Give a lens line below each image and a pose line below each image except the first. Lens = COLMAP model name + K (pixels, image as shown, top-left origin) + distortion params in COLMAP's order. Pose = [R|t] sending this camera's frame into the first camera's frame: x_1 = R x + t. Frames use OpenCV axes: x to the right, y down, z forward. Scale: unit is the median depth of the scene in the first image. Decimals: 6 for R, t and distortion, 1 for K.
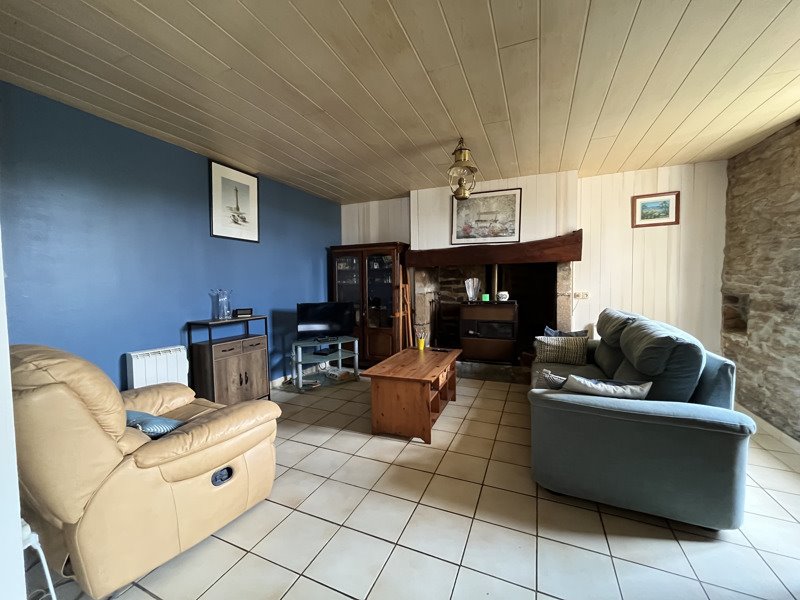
lens RADIAL K [[319.8, 0, 400.4], [0, 319.8, 298.6], [0, 0, 1]] dist [-0.000205, 0.000055]
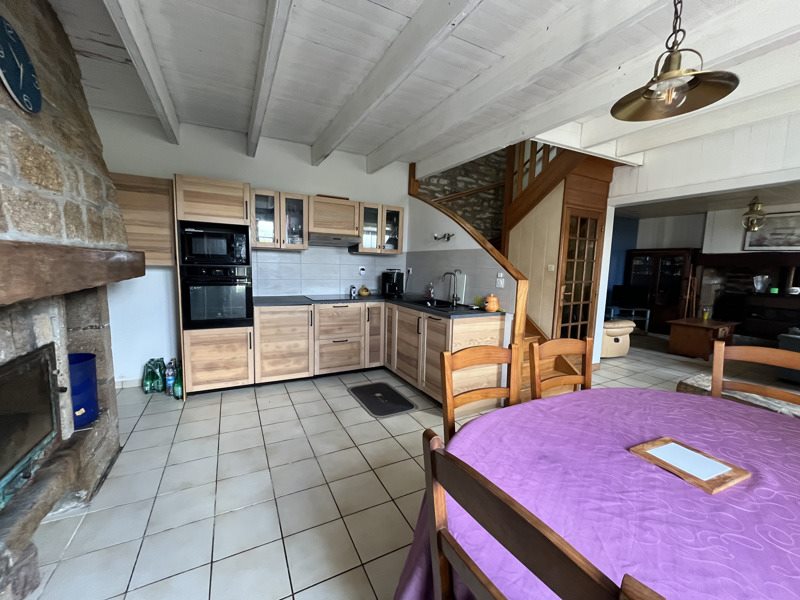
lens RADIAL K [[319.8, 0, 399.2], [0, 319.8, 299.2], [0, 0, 1]] dist [-0.000205, 0.000055]
pose [[0.780204, 0.096639, -0.618015, -0.123965], [-0.061037, 0.995041, 0.078538, 0.023337], [0.622540, -0.023554, 0.782234, -0.997007]]
